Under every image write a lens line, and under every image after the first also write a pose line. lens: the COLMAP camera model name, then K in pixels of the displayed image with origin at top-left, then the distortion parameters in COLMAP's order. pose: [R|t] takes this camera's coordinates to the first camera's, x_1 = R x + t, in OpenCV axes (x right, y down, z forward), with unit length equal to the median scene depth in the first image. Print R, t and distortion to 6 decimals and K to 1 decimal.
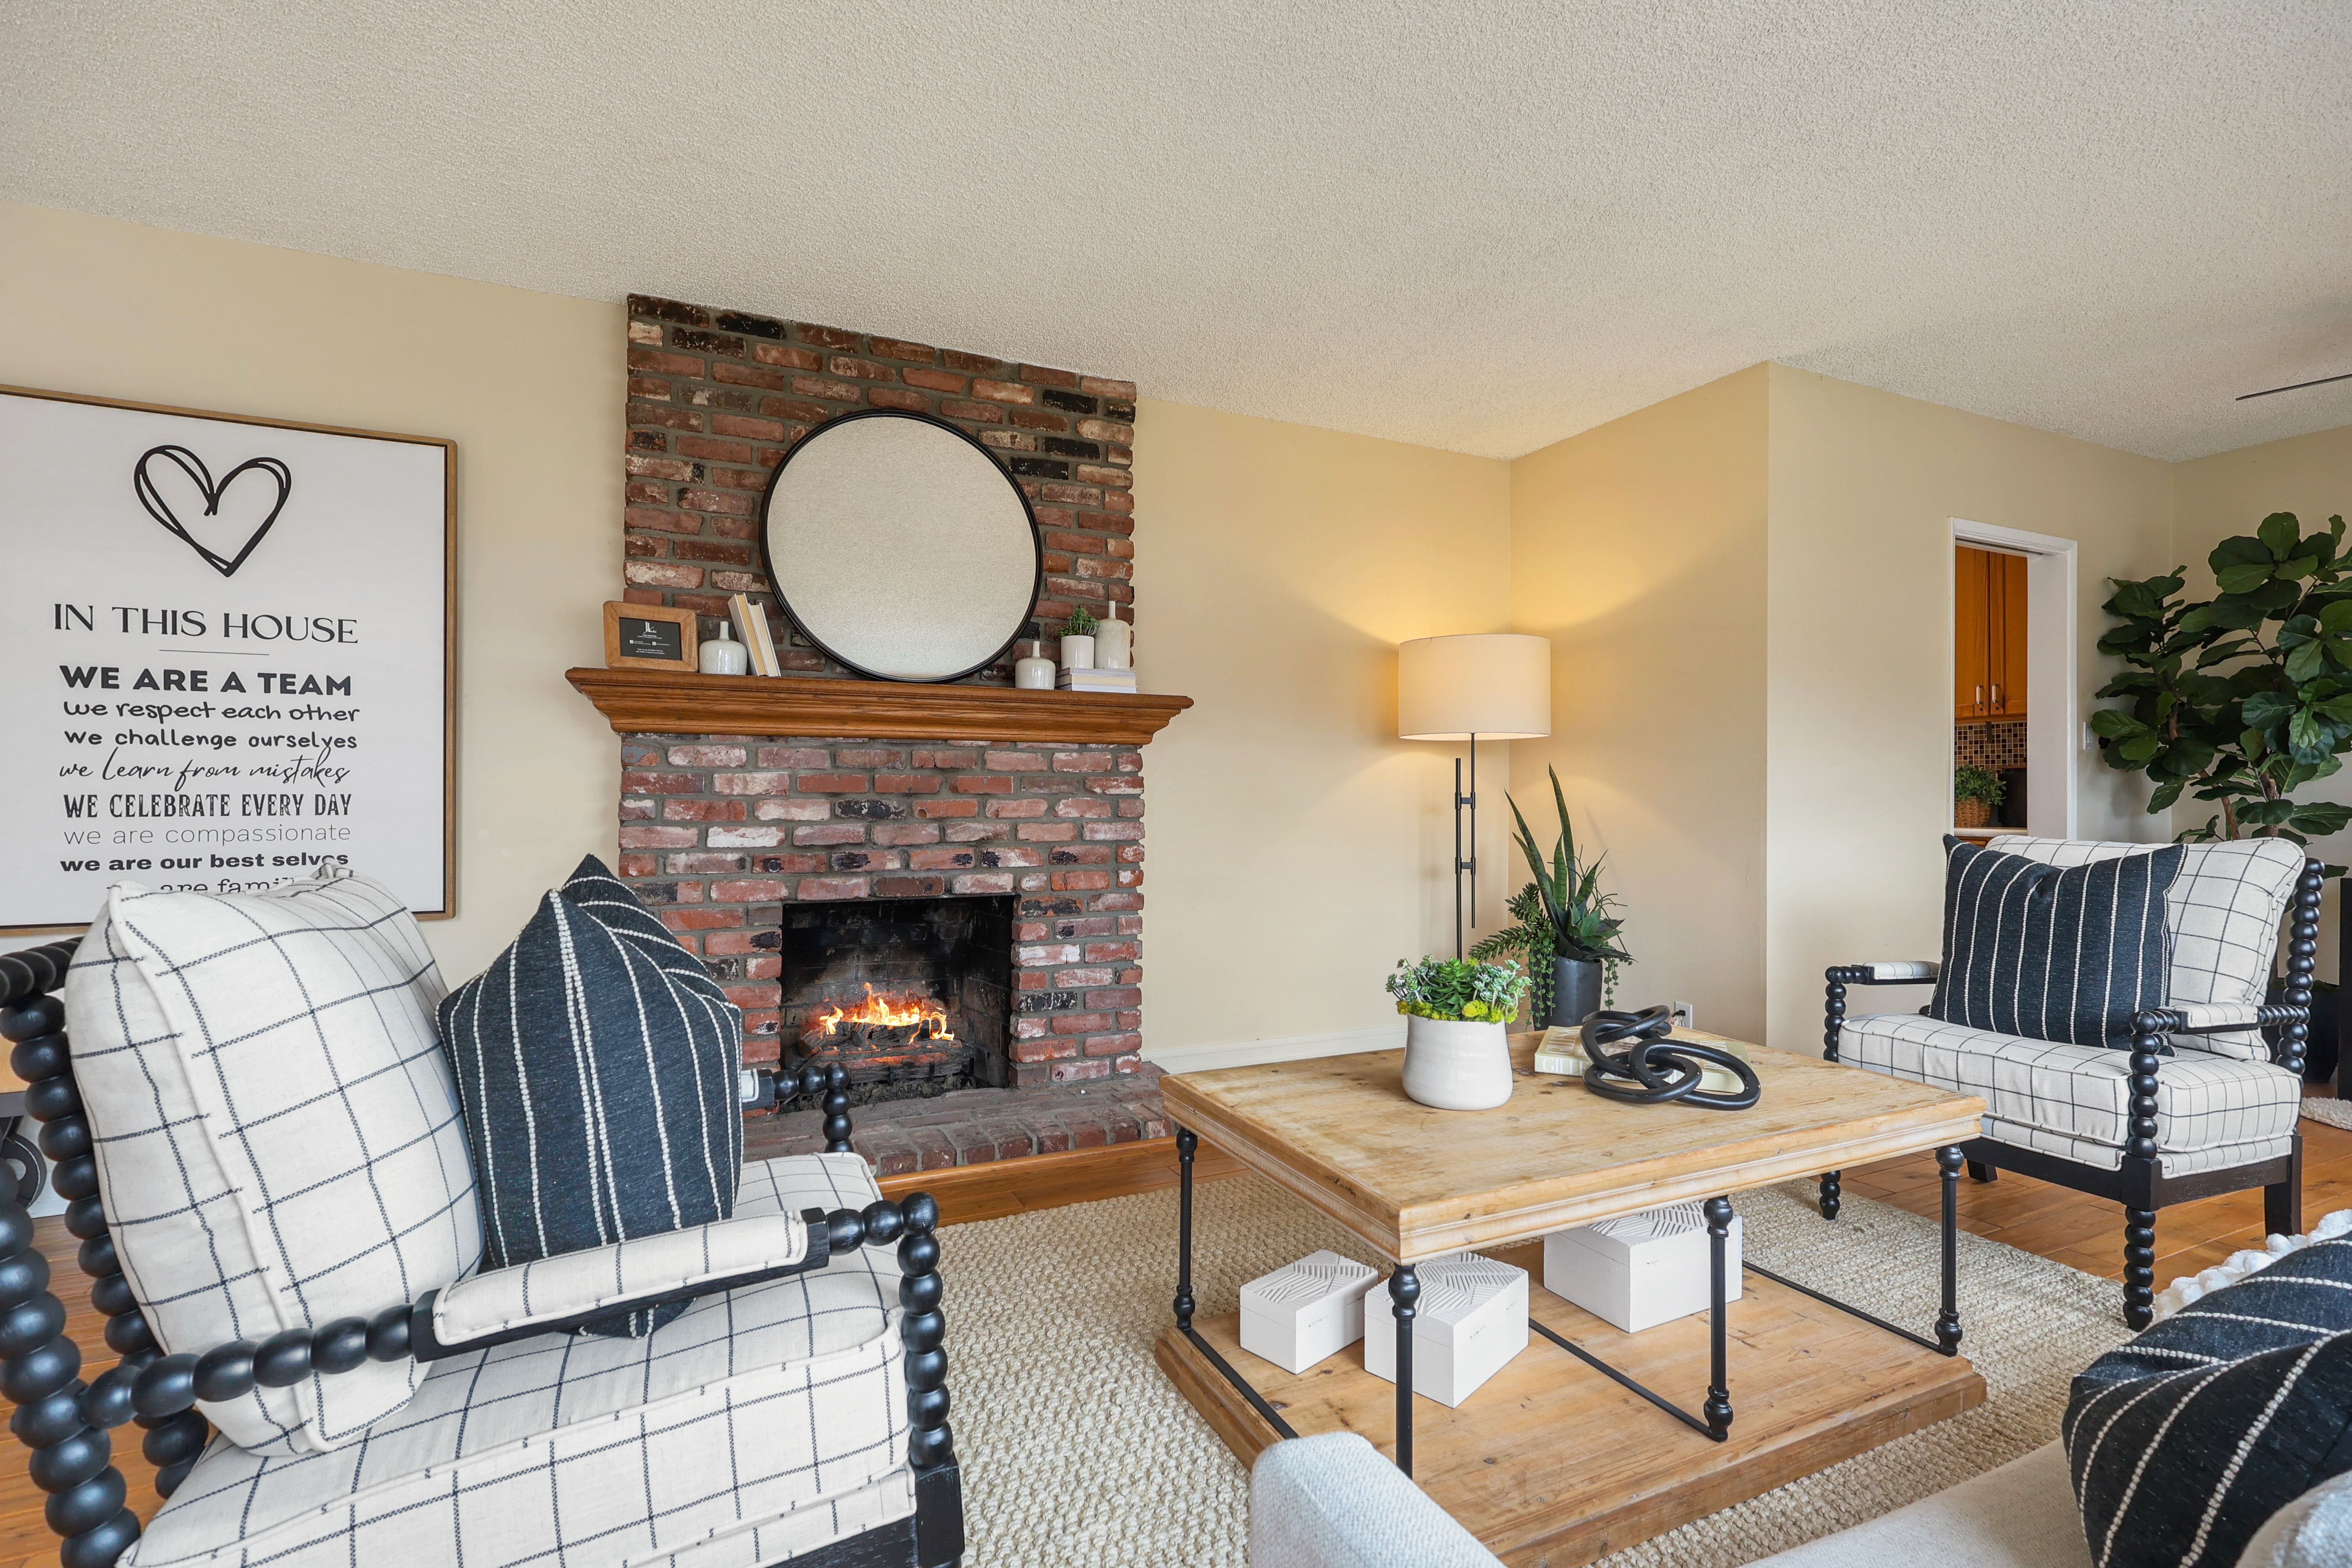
lens RADIAL K [[1076.9, 0, 1180.3], [0, 1076.9, 786.5], [0, 0, 1]] dist [-0.001119, 0.000933]
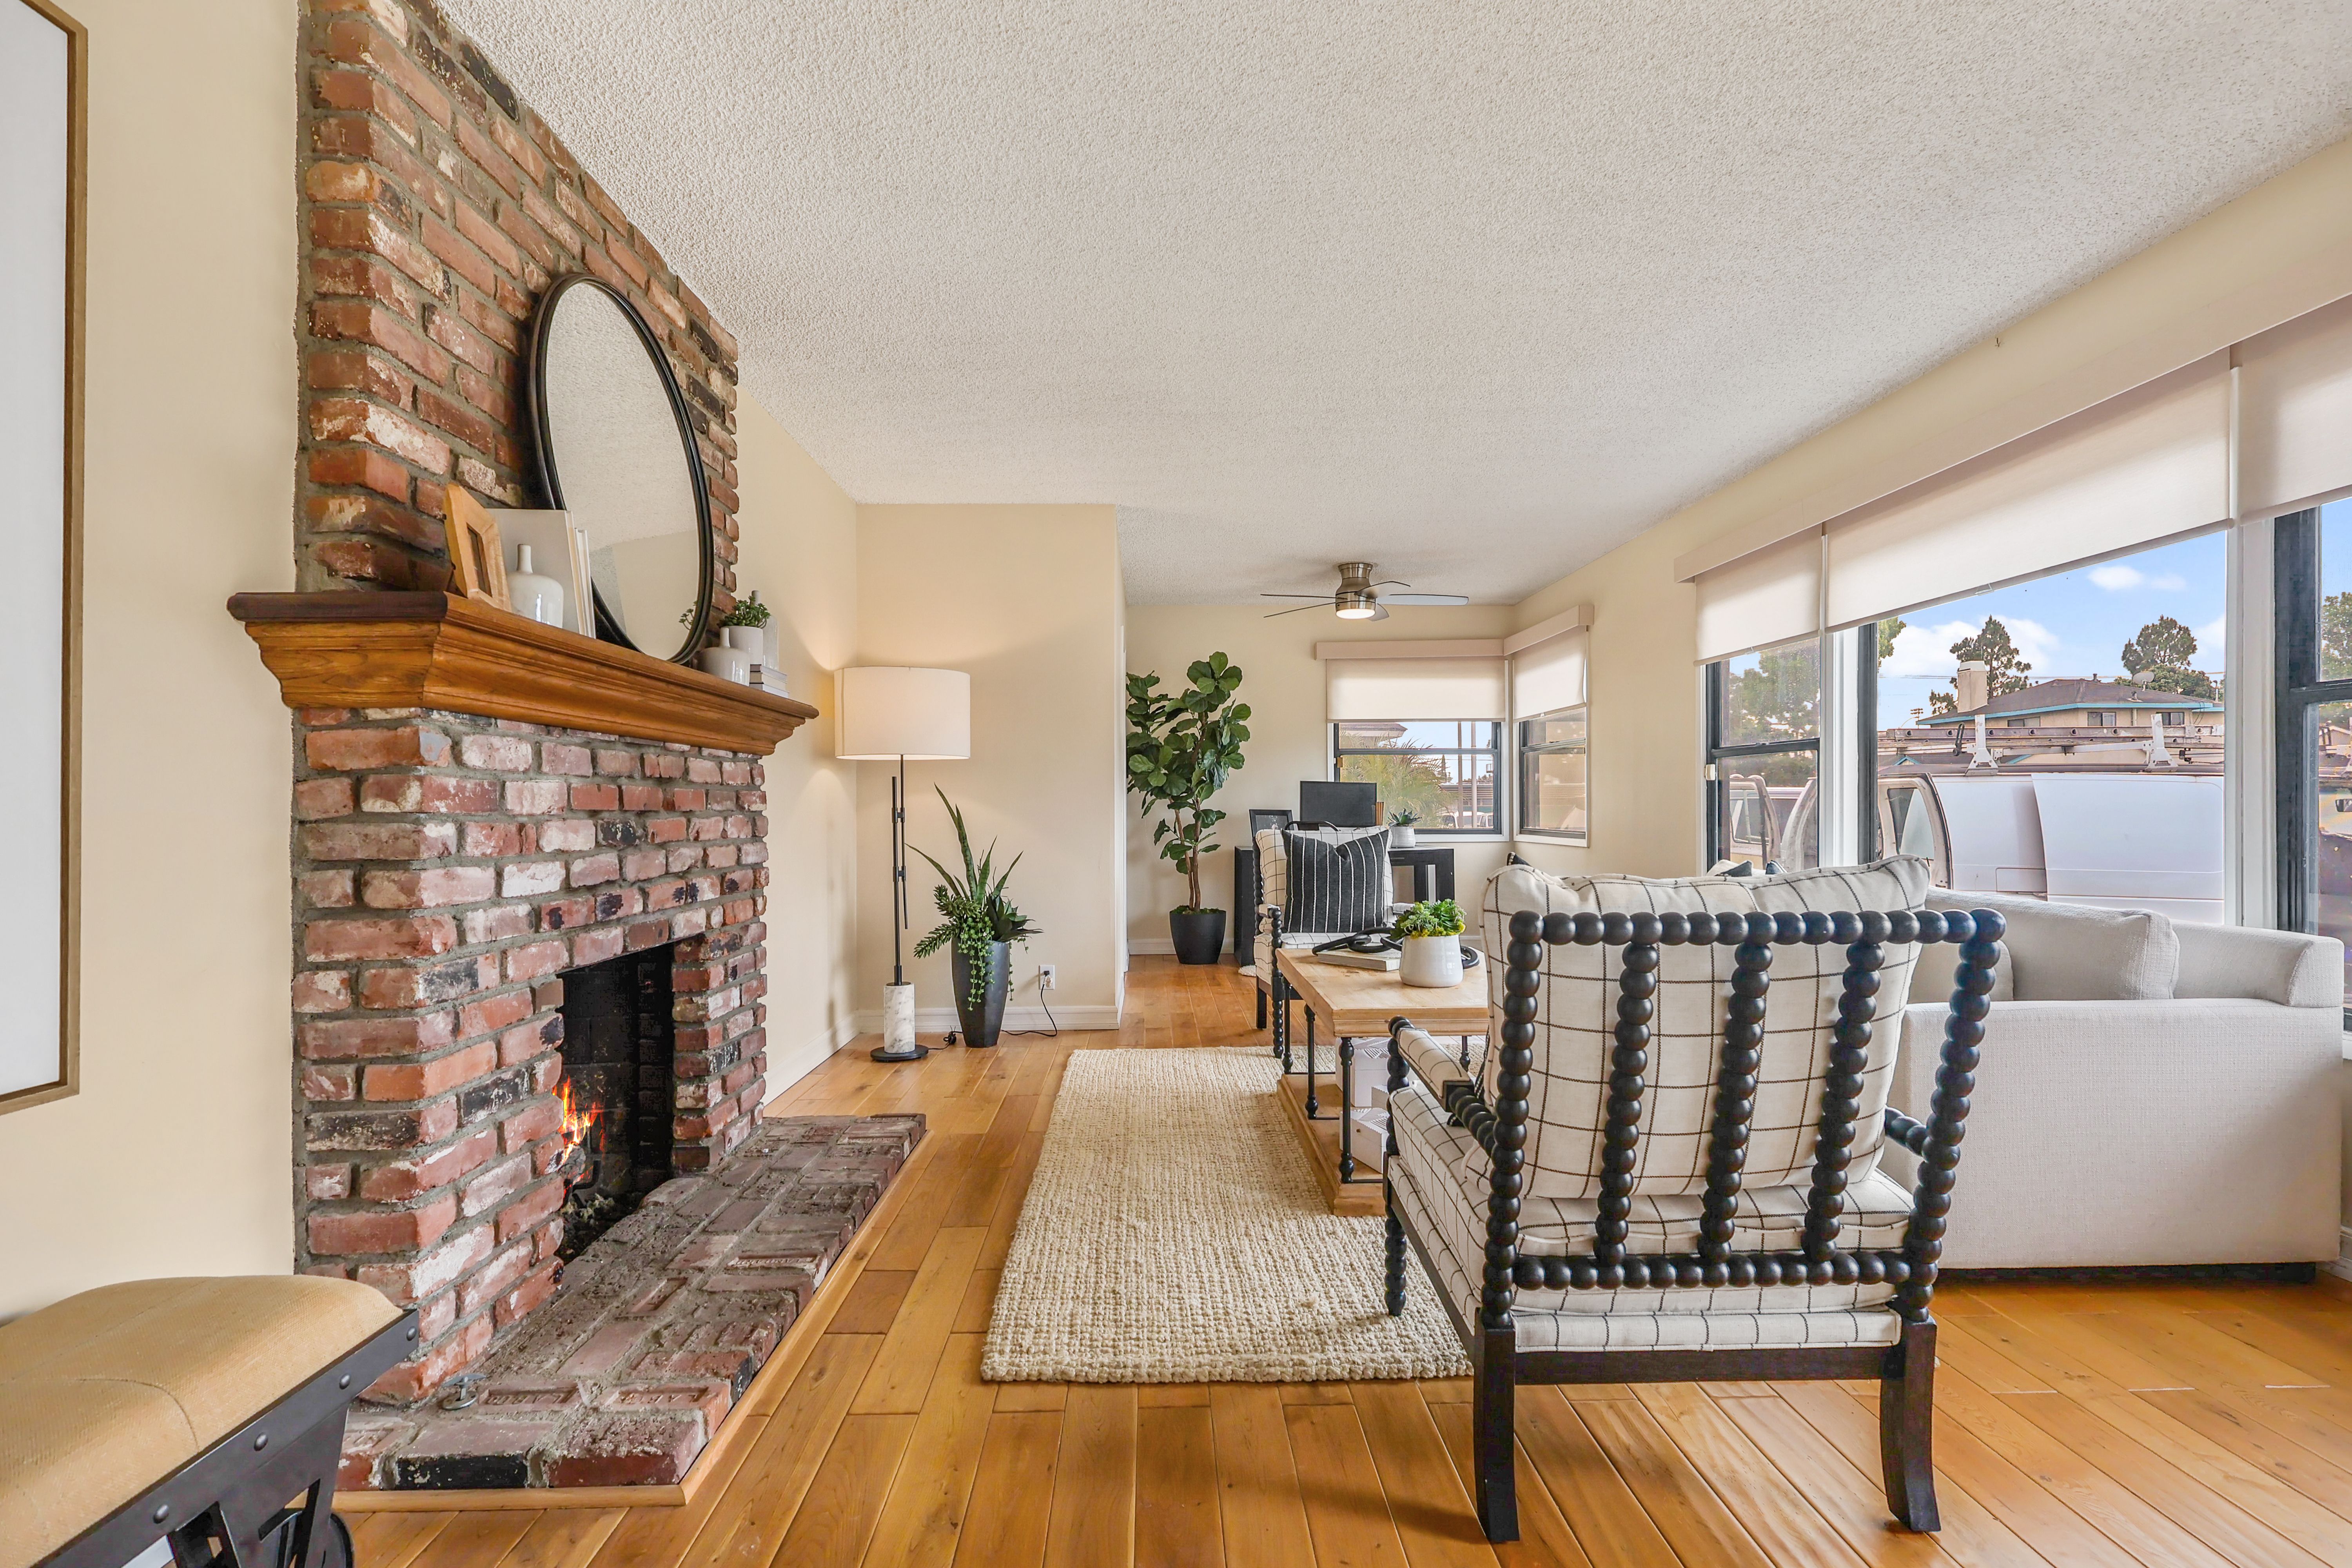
lens RADIAL K [[1101.6, 0, 1166.2], [0, 1101.6, 807.0], [0, 0, 1]] dist [0.000468, 0.000420]
pose [[0.413864, -0.003905, 0.910330, -0.844817], [0.001626, 0.999992, 0.003550, 0.001747], [-0.910337, 0.000011, 0.413867, 0.369269]]
